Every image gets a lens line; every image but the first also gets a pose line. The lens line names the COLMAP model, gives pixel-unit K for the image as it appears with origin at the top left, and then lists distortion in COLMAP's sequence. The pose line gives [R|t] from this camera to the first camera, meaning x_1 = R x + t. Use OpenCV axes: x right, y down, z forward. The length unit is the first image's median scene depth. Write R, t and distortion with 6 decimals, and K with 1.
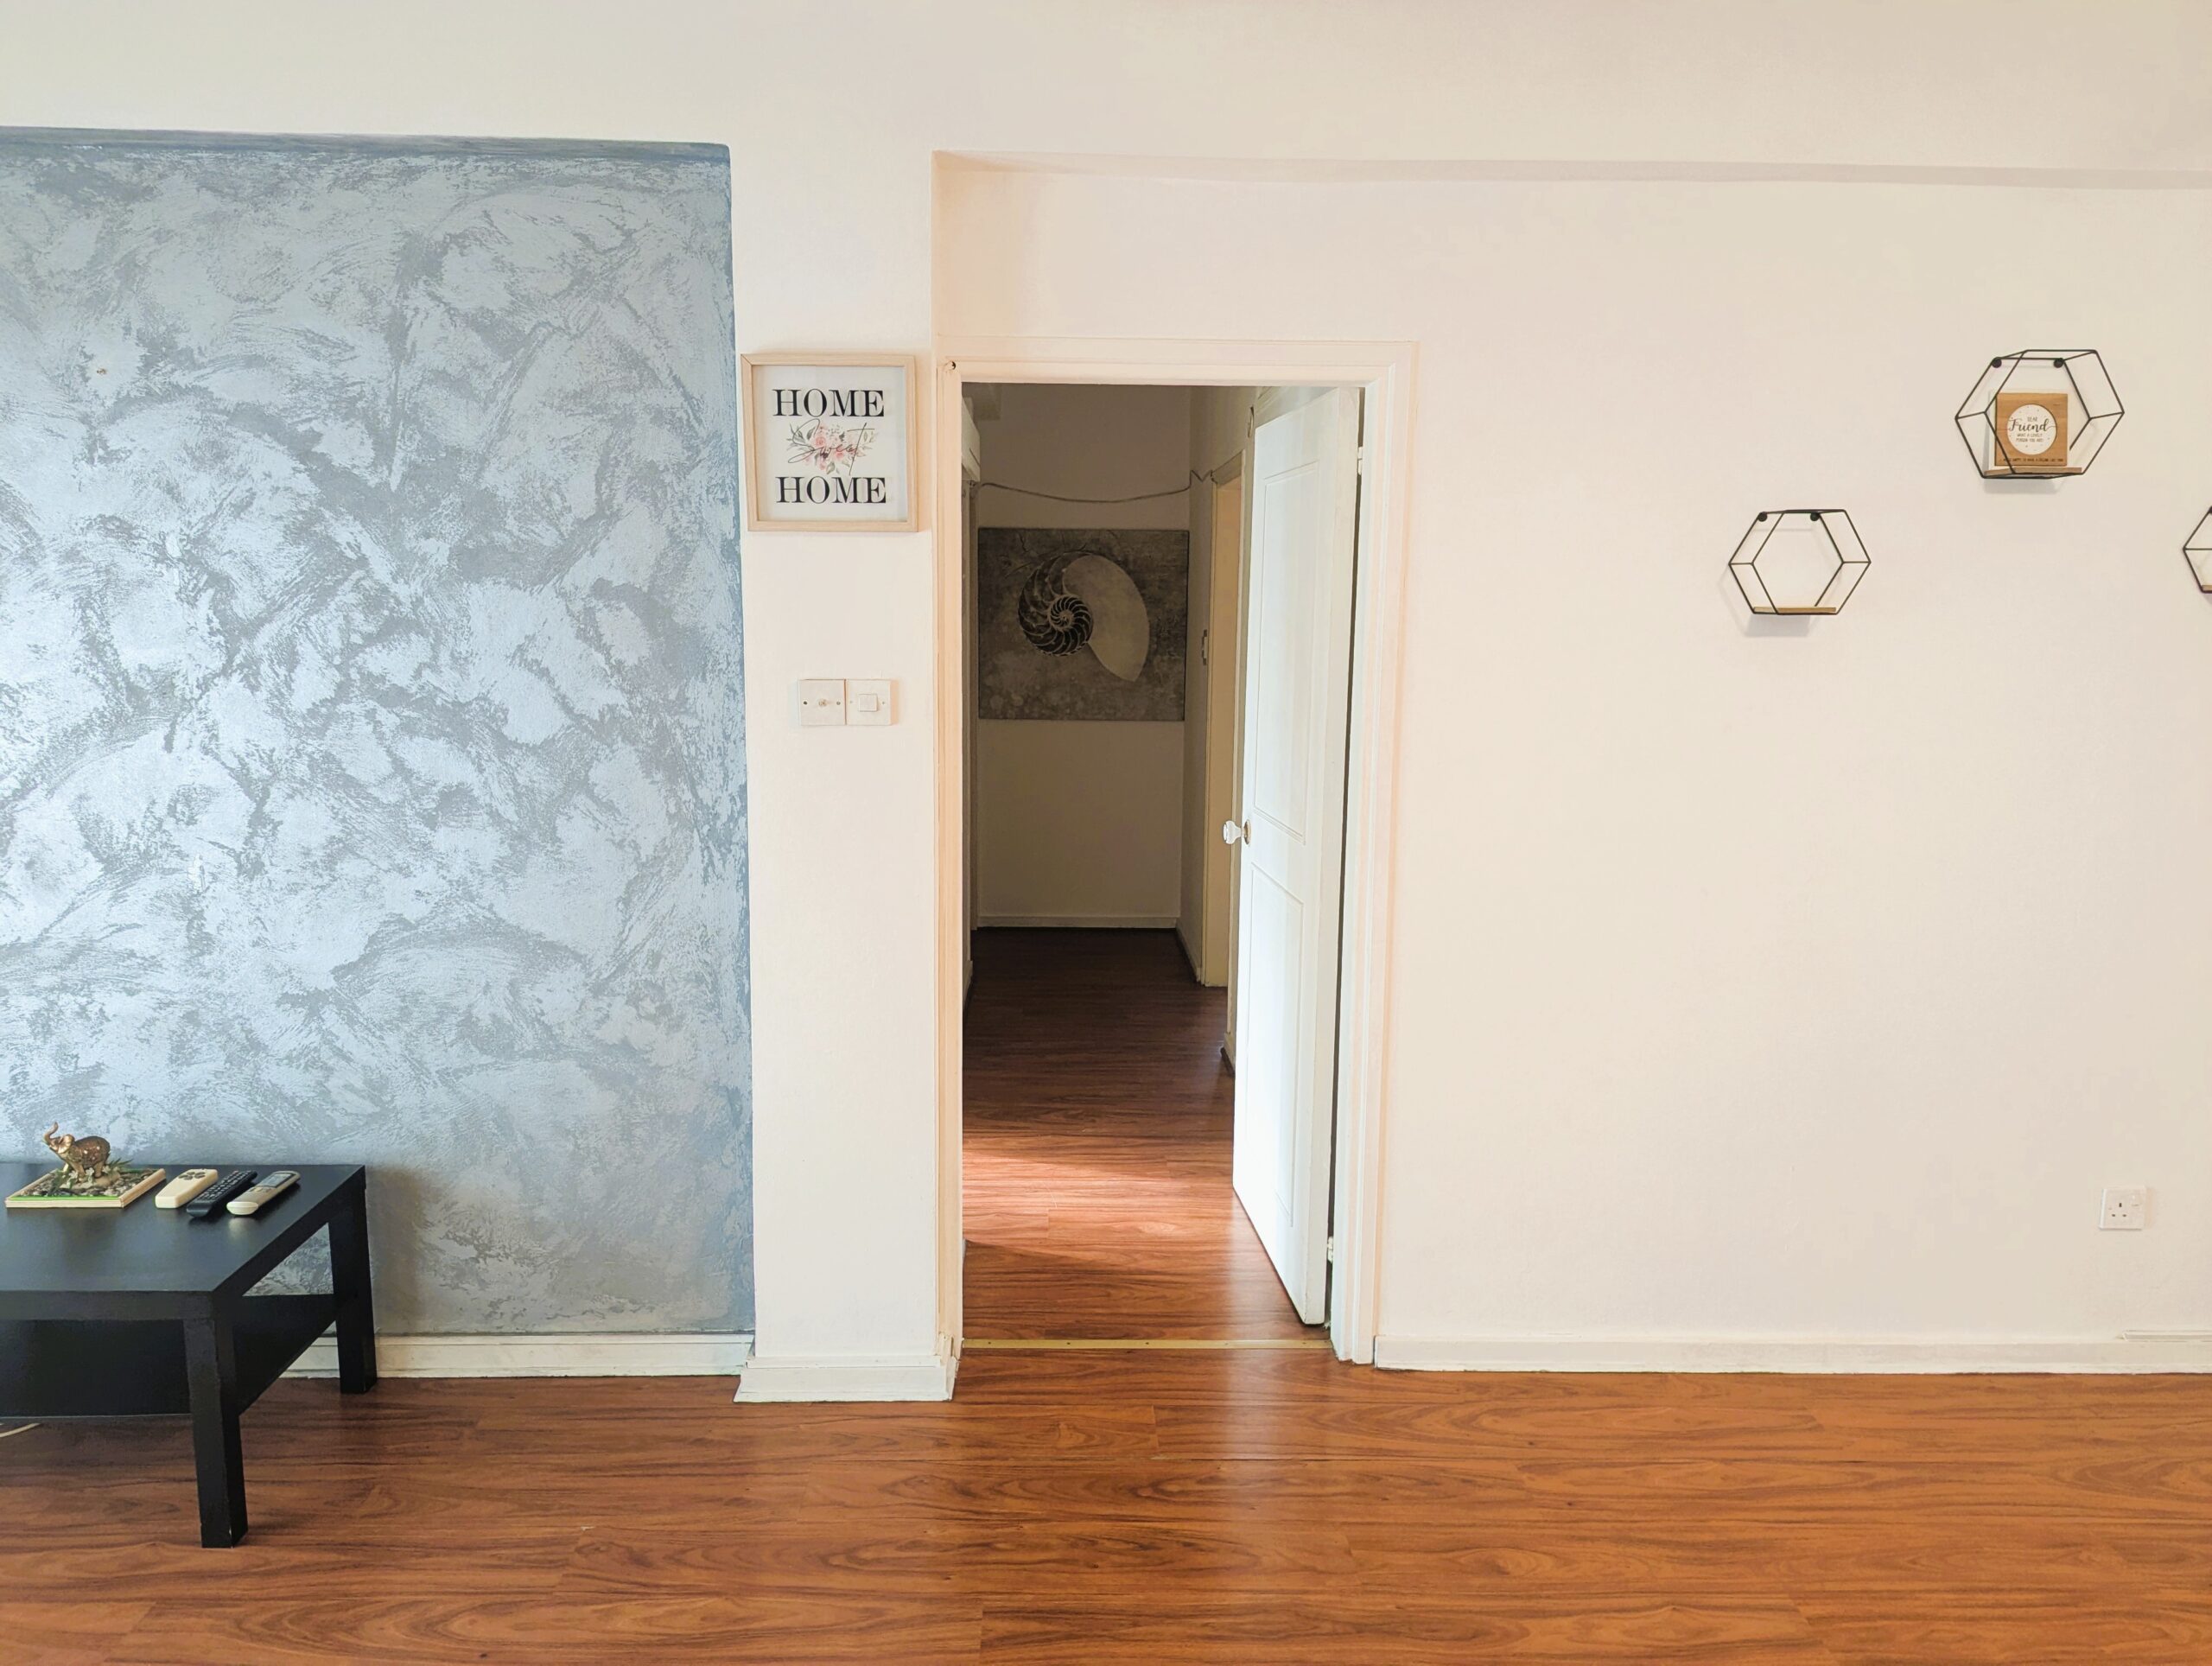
lens RADIAL K [[1566.8, 0, 1102.0], [0, 1566.8, 835.1], [0, 0, 1]] dist [0.040185, -0.029877]
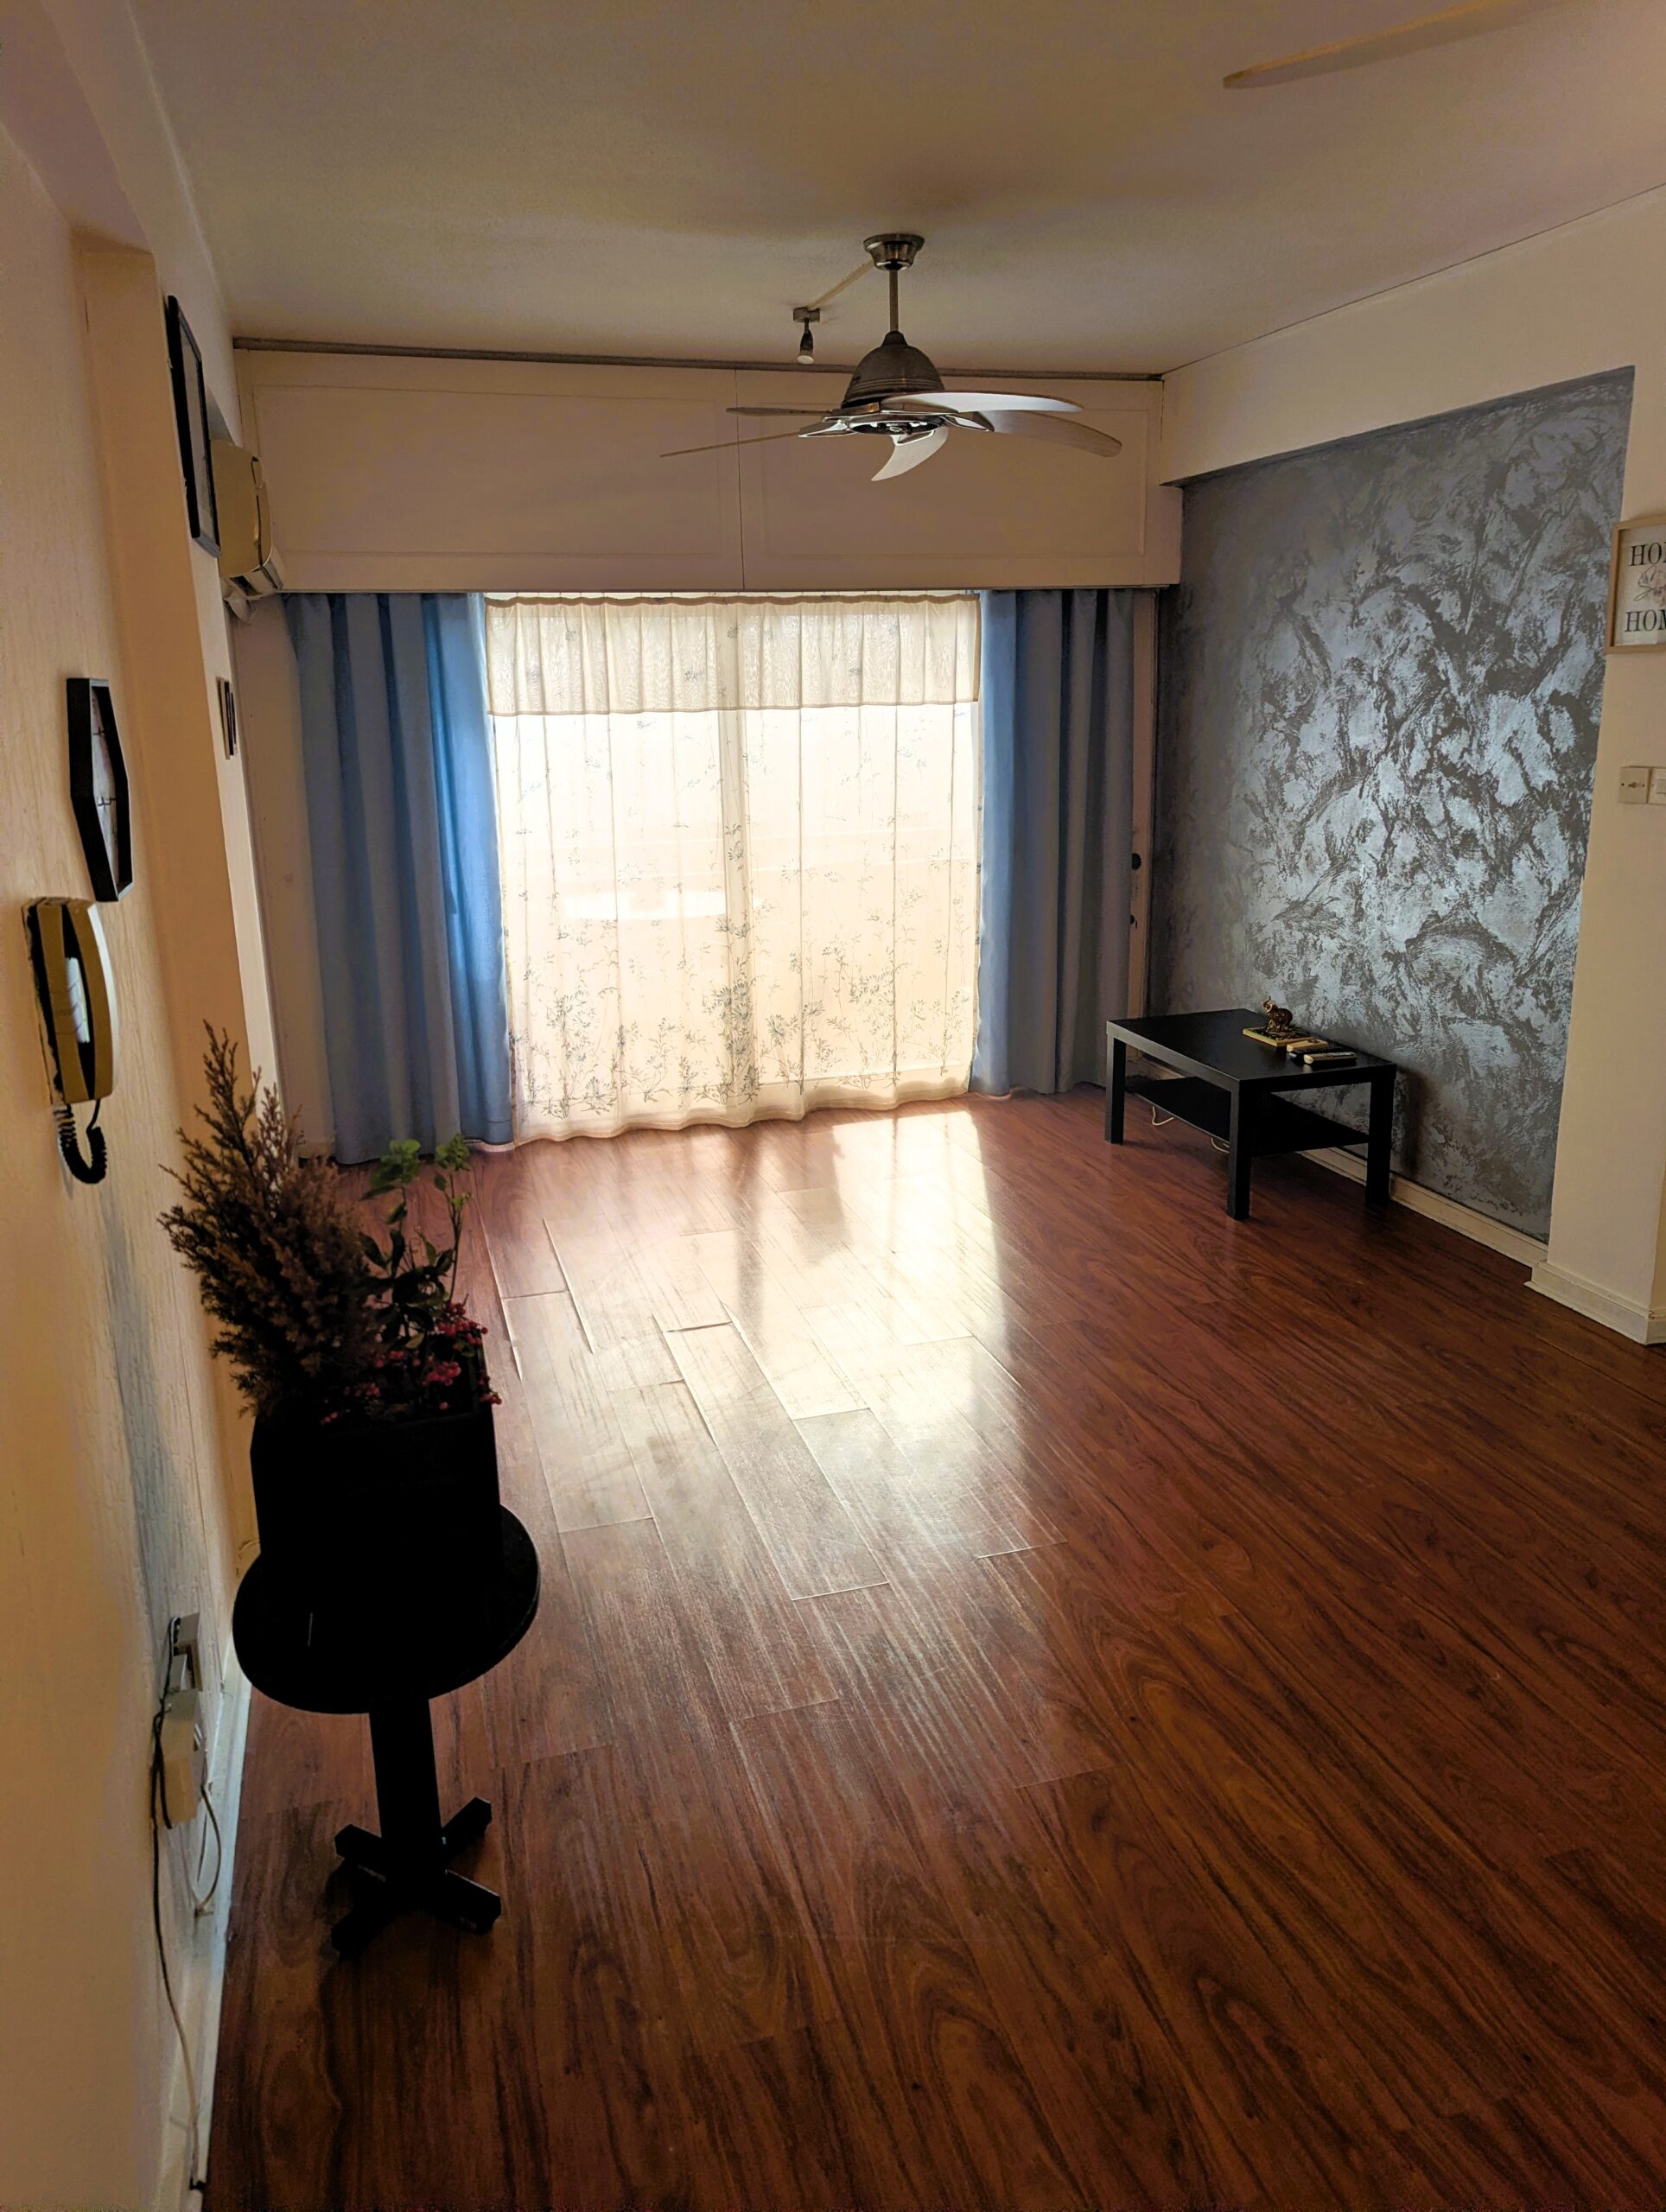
lens RADIAL K [[1566.8, 0, 827.1], [0, 1566.8, 1108.6], [0, 0, 1]] dist [0.040185, -0.029877]
pose [[0.257997, 0.240025, -0.935856, 0.932557], [-0.126015, 0.968734, 0.213718, -0.018764], [0.957892, 0.062793, 0.280177, -0.007357]]
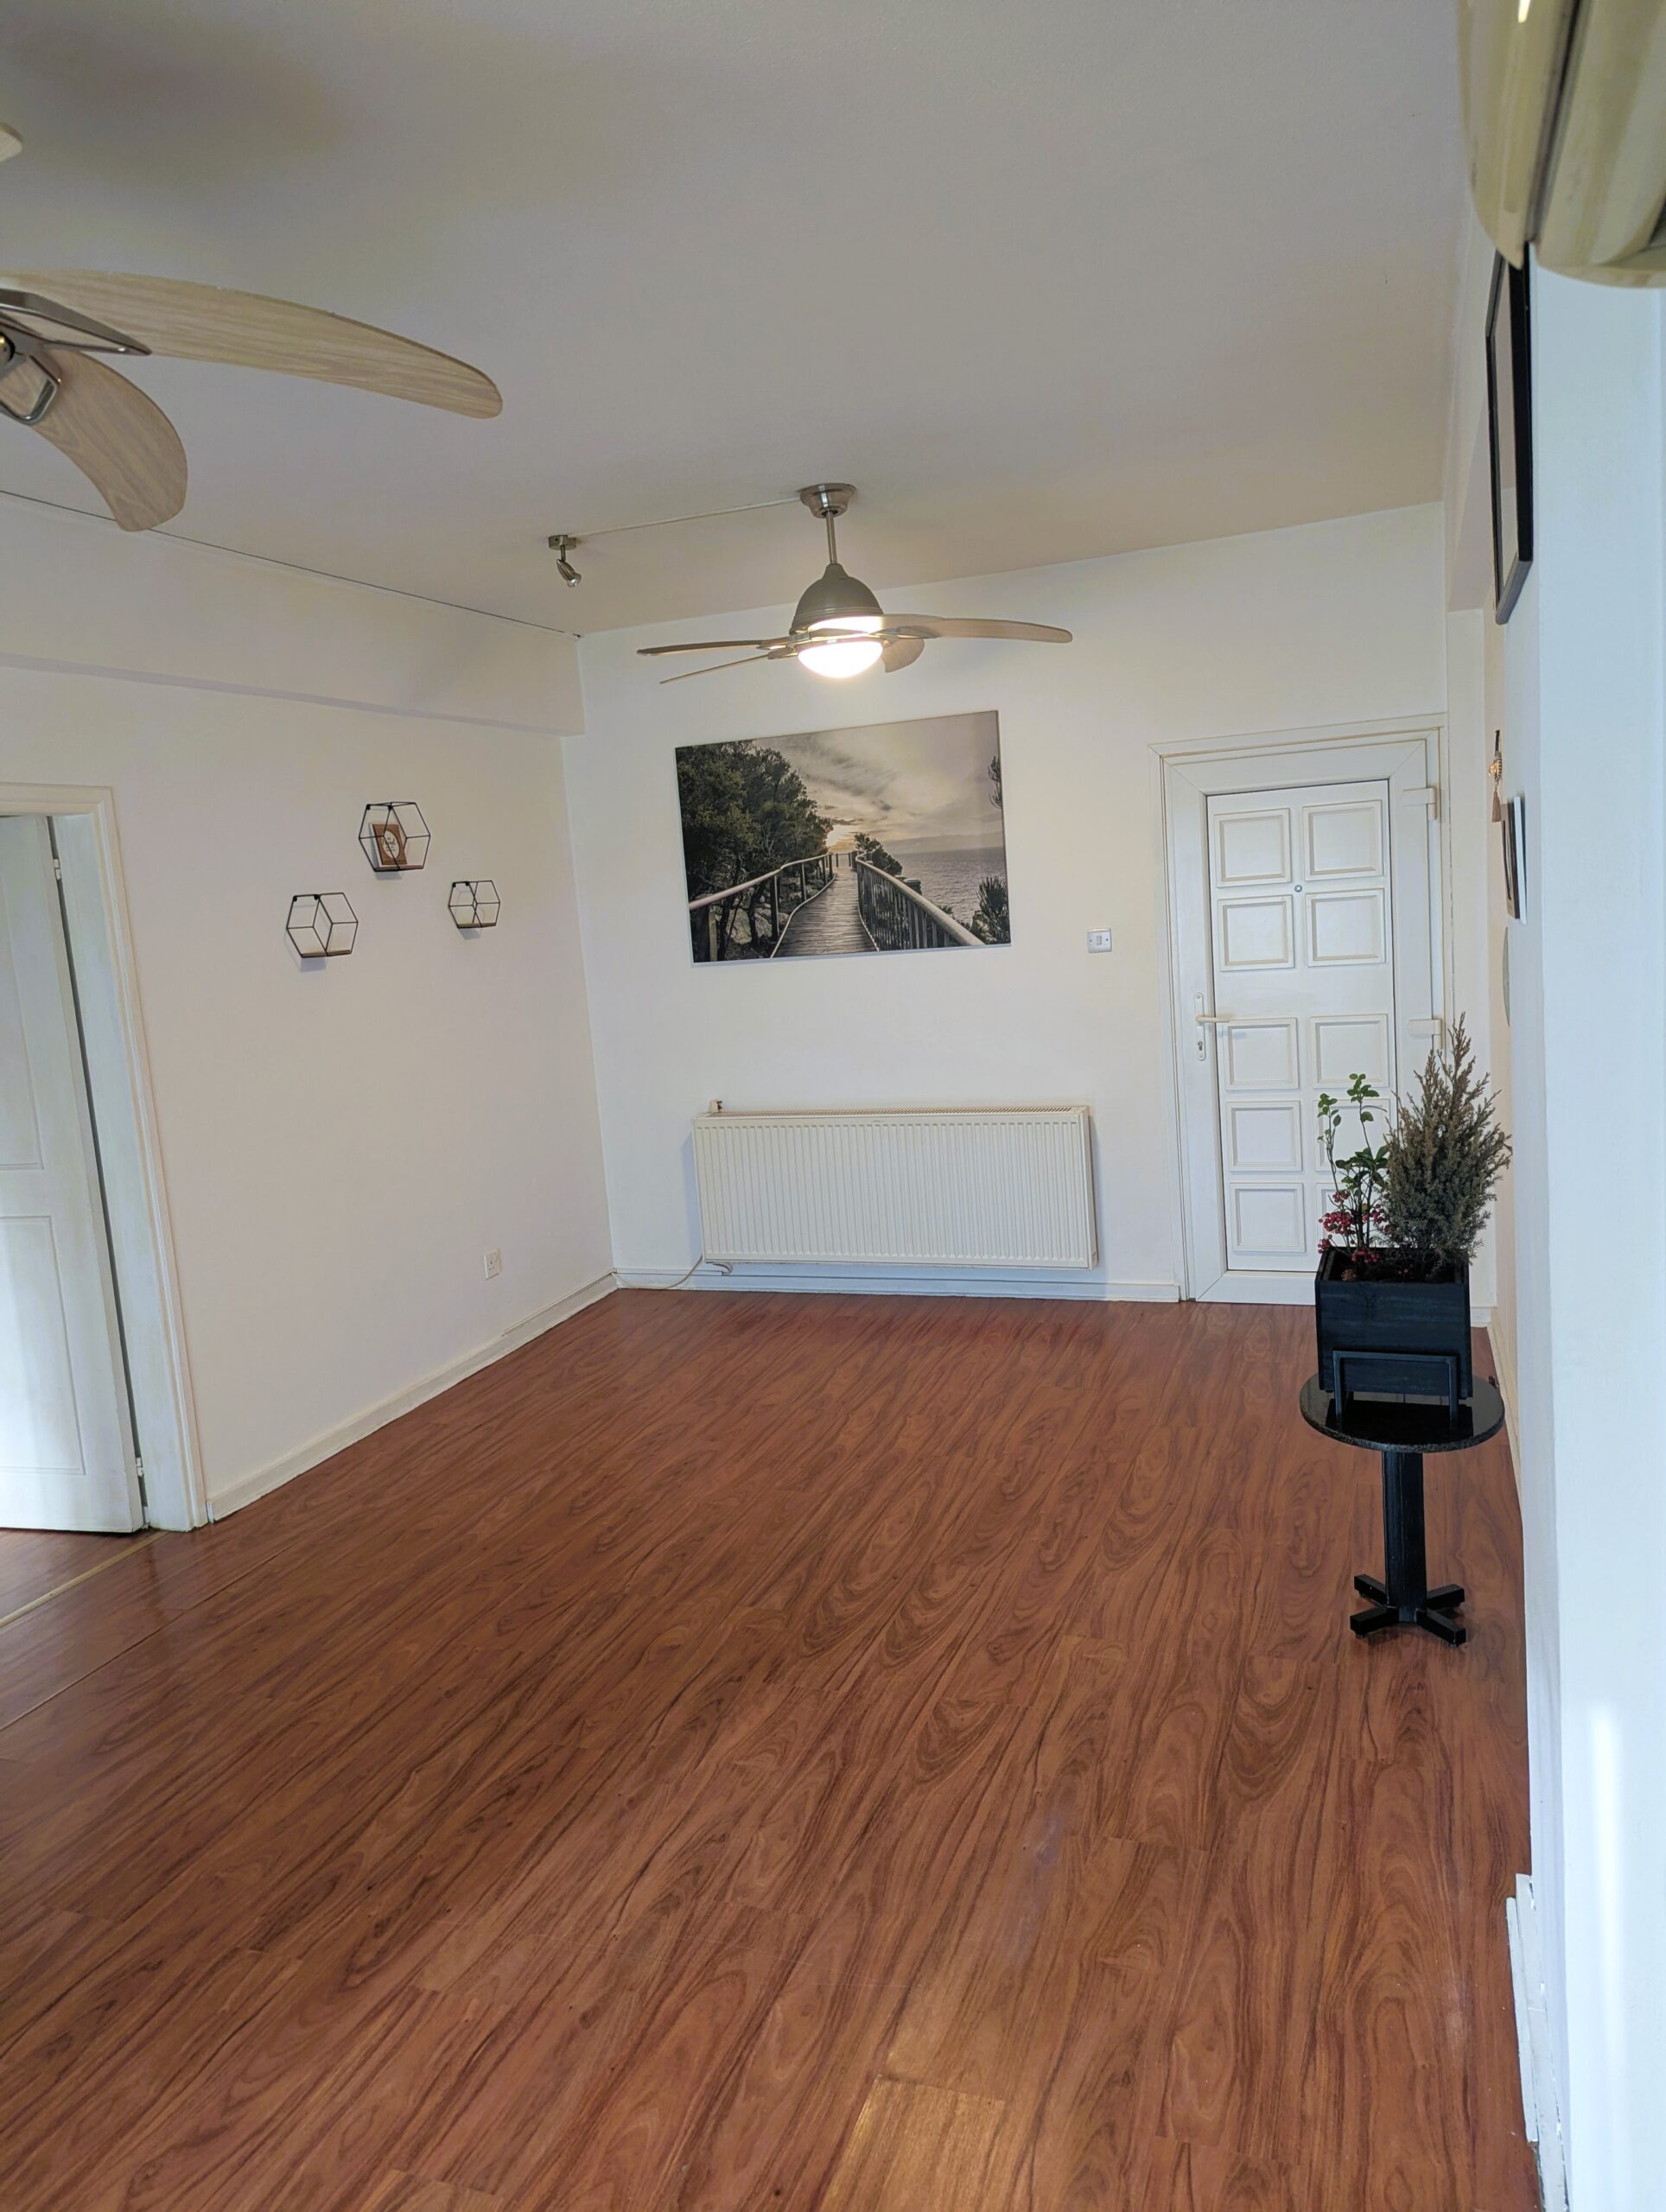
lens RADIAL K [[1566.8, 0, 827.4], [0, 1566.8, 1095.1], [0, 0, 1]] dist [0.040185, -0.029877]
pose [[0.366047, -0.166668, 0.915550, -0.907539], [0.222853, 0.970904, 0.087645, -0.026598], [-0.903519, 0.171951, 0.392539, -0.094799]]
